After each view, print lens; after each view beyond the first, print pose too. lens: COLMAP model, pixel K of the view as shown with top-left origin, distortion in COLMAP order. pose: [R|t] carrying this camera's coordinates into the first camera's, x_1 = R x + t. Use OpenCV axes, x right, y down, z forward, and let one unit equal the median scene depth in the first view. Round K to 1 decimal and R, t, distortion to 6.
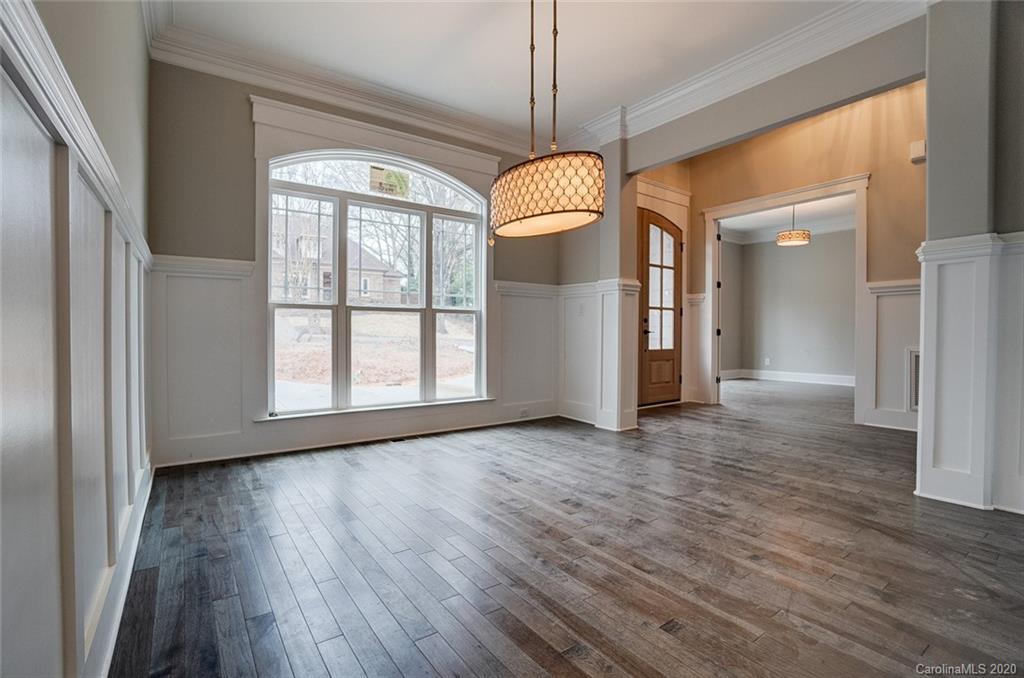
lens RADIAL K [[461.4, 0, 507.5], [0, 461.4, 338.0], [0, 0, 1]] dist [-0.037660, 0.000439]
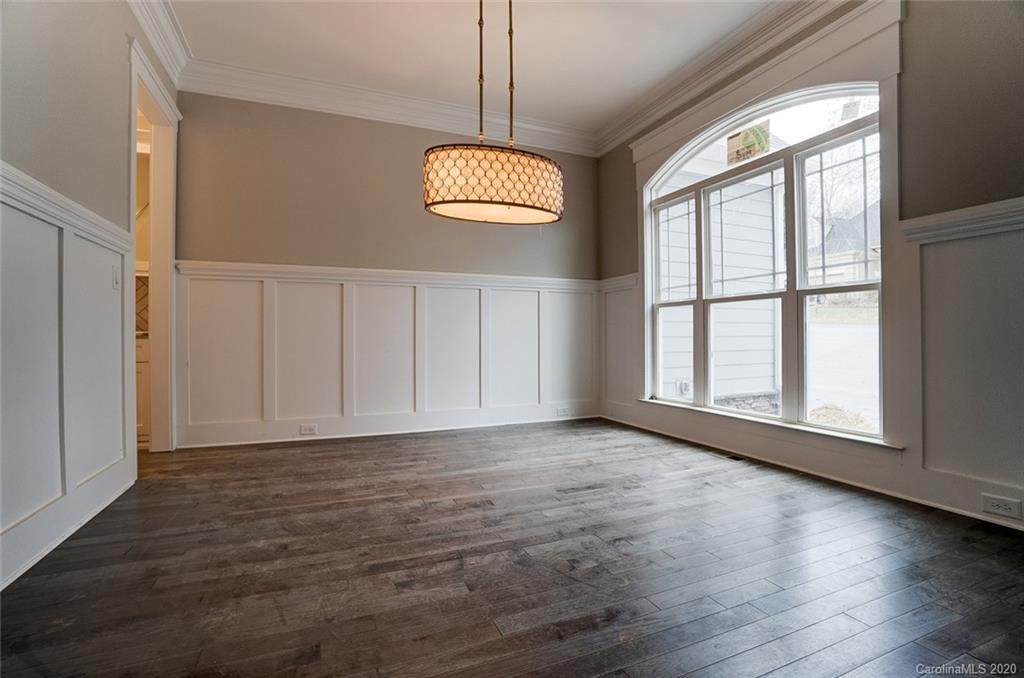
lens RADIAL K [[468.5, 0, 512.0], [0, 468.5, 339.0], [0, 0, 1]] dist [-0.046990, 0.000191]
pose [[-0.224728, -0.003243, -0.974416, 0.936851], [-0.006552, 0.999977, -0.001817, 0.022113], [0.974399, 0.005976, -0.224744, 1.133655]]
